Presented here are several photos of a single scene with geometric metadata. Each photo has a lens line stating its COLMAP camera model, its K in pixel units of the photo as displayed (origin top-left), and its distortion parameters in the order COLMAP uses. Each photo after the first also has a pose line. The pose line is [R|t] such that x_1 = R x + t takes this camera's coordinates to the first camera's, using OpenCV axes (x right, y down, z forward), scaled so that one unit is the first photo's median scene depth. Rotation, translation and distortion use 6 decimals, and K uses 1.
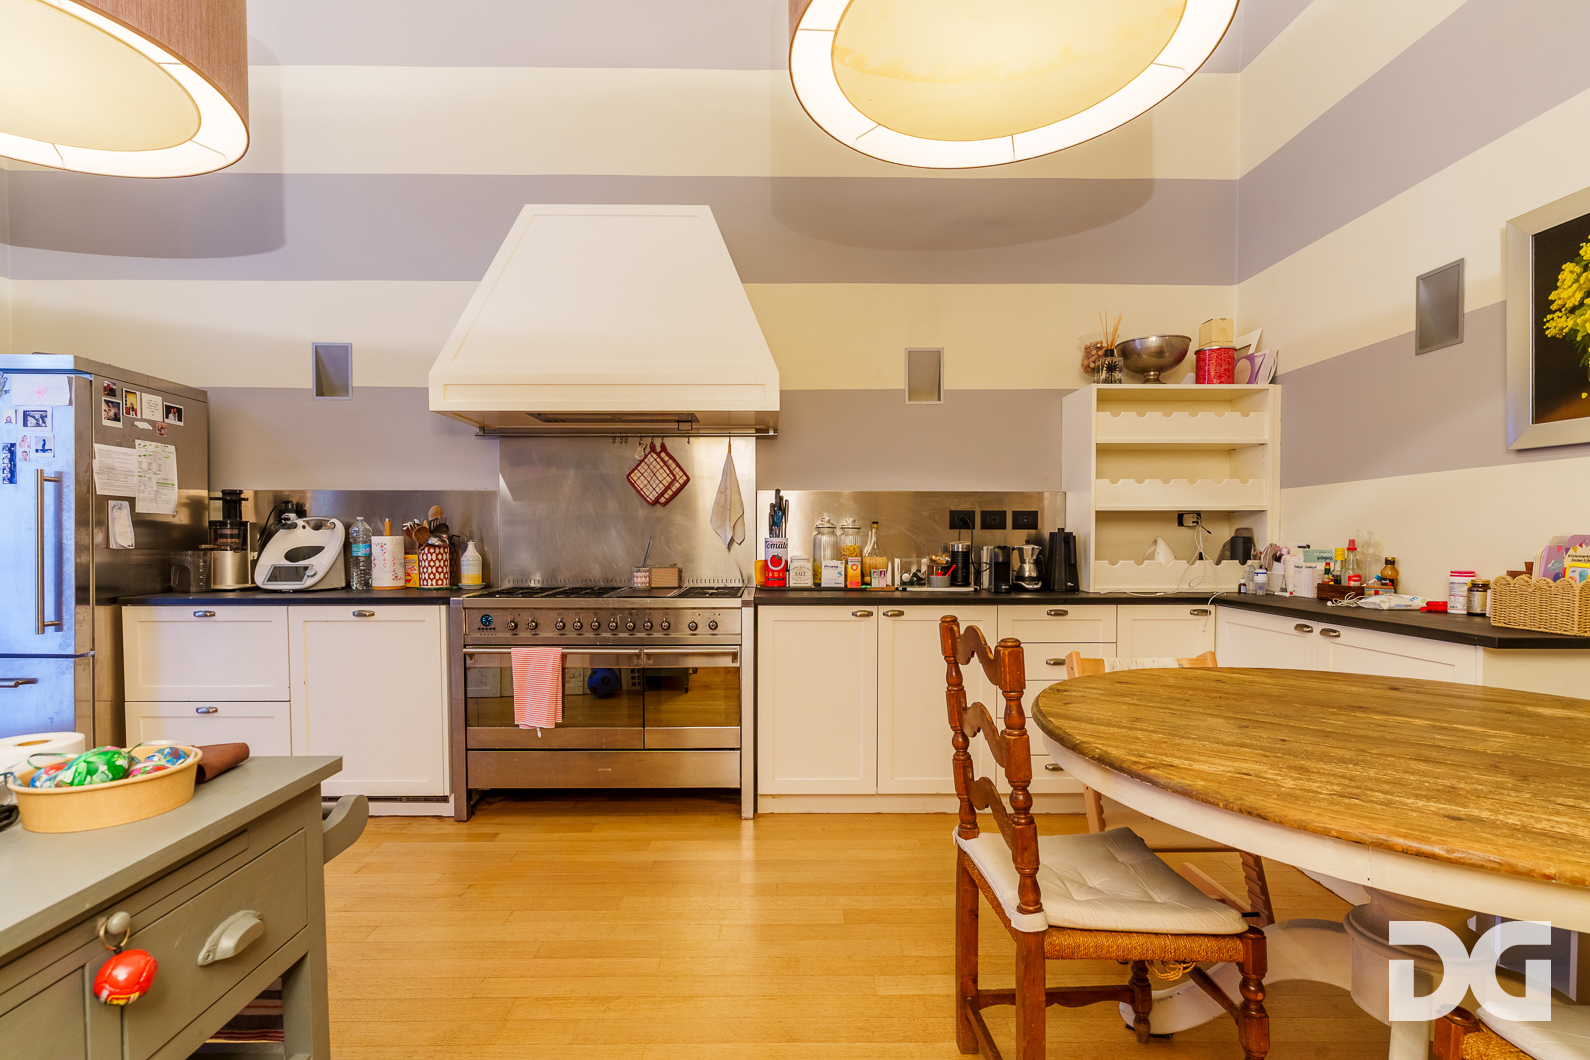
lens RADIAL K [[776.5, 0, 796.3], [0, 776.5, 554.1], [0, 0, 1]] dist [-0.001037, -0.000197]
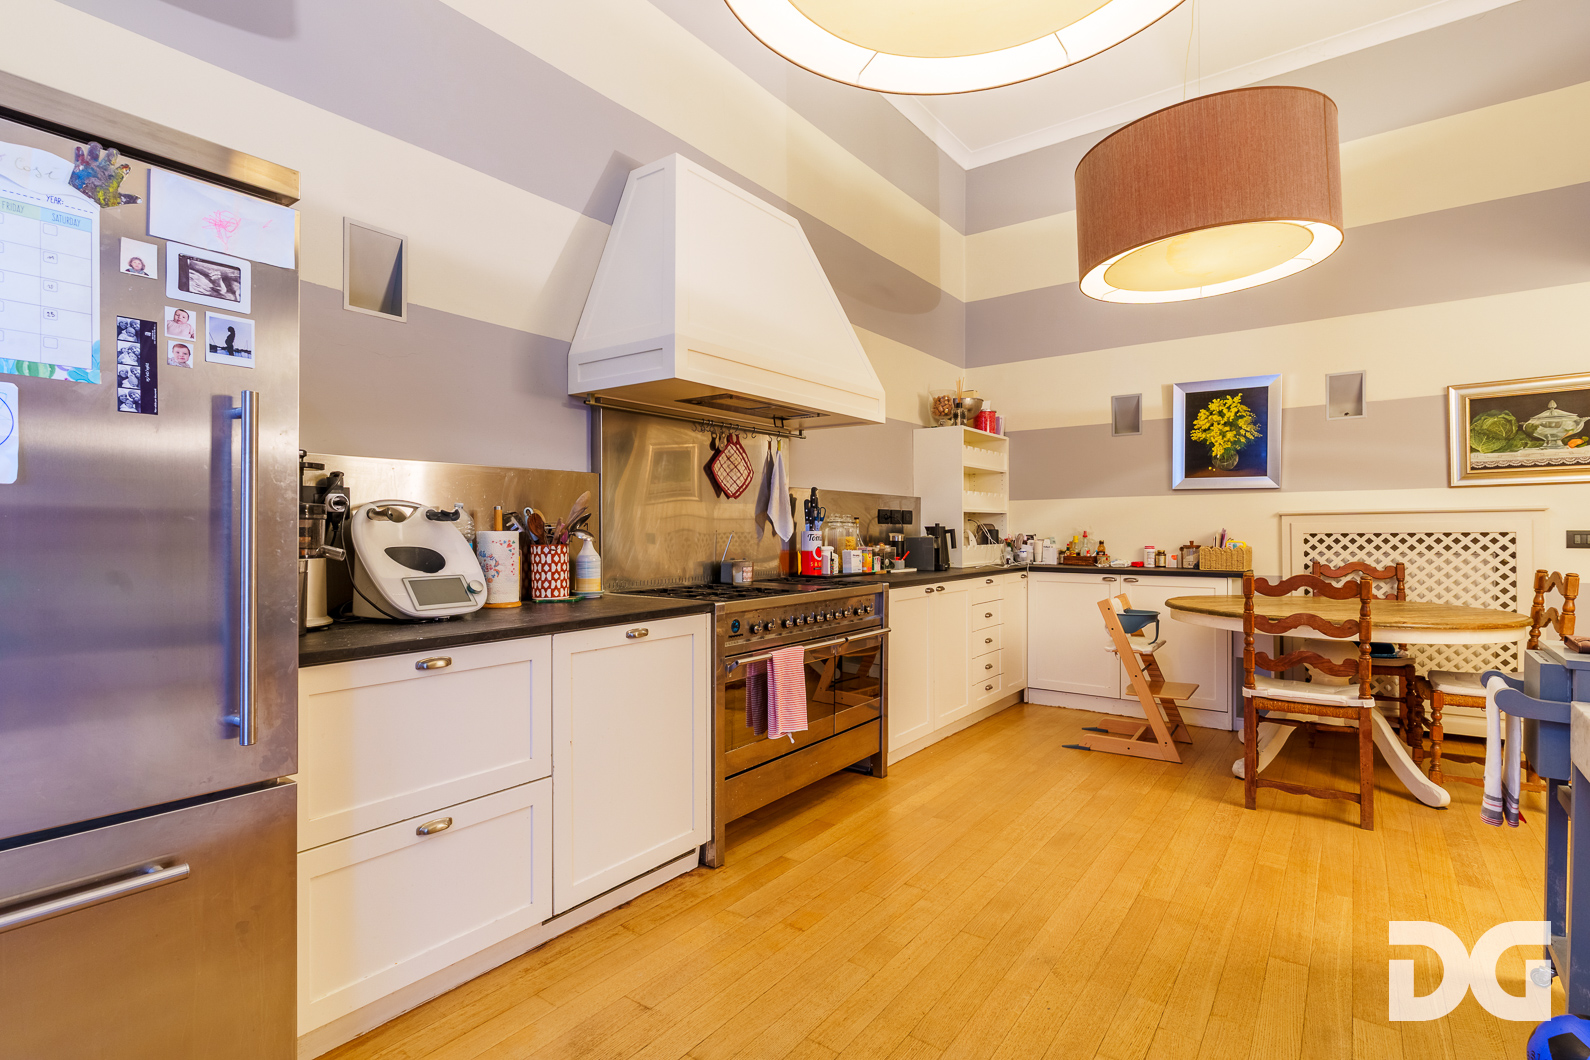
lens RADIAL K [[773.9, 0, 800.6], [0, 773.9, 527.6], [0, 0, 1]] dist [-0.000741, -0.000658]
pose [[0.594064, -0.000196, 0.804418, -1.069794], [0.019280, 0.999716, -0.013995, -0.013076], [-0.804187, 0.023823, 0.593899, 0.421324]]
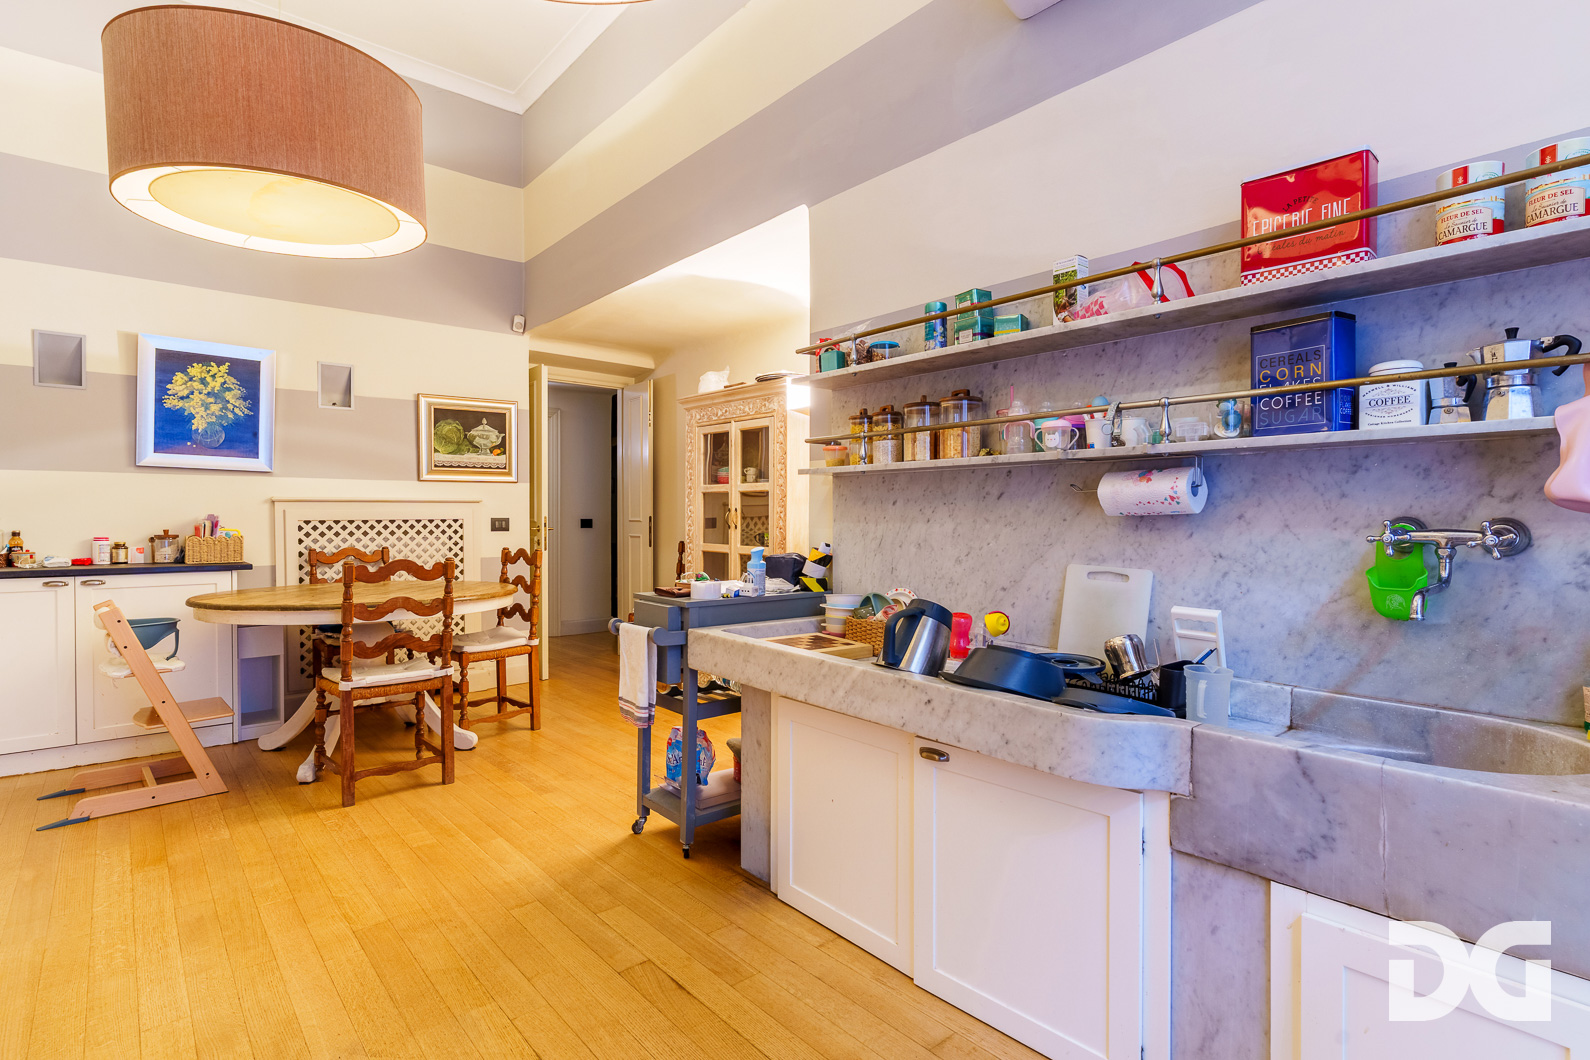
lens RADIAL K [[773.9, 0, 800.6], [0, 773.9, 527.6], [0, 0, 1]] dist [-0.000741, -0.000658]
pose [[-0.656584, -0.011590, 0.754164, -1.008356], [0.013291, 0.999549, 0.026932, -0.017122], [-0.754136, 0.027707, -0.656134, 0.767899]]
